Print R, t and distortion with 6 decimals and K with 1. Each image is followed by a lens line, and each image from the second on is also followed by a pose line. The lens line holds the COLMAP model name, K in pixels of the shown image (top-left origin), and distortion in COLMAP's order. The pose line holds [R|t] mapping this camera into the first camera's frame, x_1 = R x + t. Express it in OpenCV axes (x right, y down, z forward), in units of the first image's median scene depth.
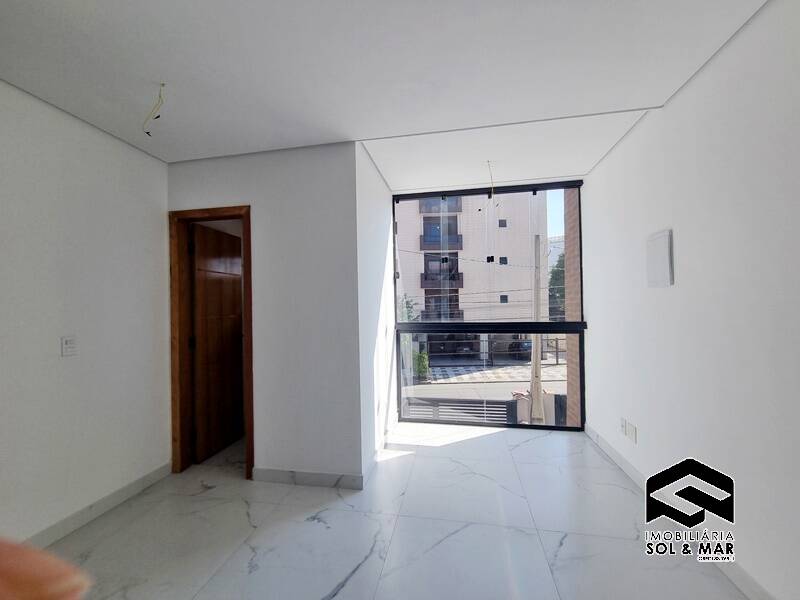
lens RADIAL K [[325.7, 0, 400.6], [0, 325.7, 302.3], [0, 0, 1]] dist [0.001291, -0.000423]
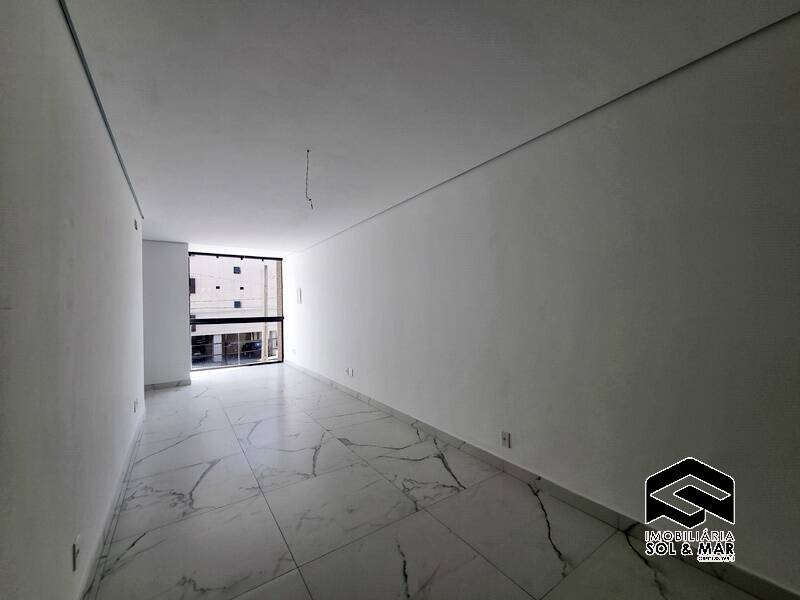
lens RADIAL K [[325.7, 0, 400.6], [0, 325.7, 302.3], [0, 0, 1]] dist [0.001291, -0.000423]
pose [[0.707635, 0.010923, 0.706494, -0.489859], [0.000276, 0.999876, -0.015735, -0.004667], [-0.706578, 0.011330, 0.707544, -1.227683]]
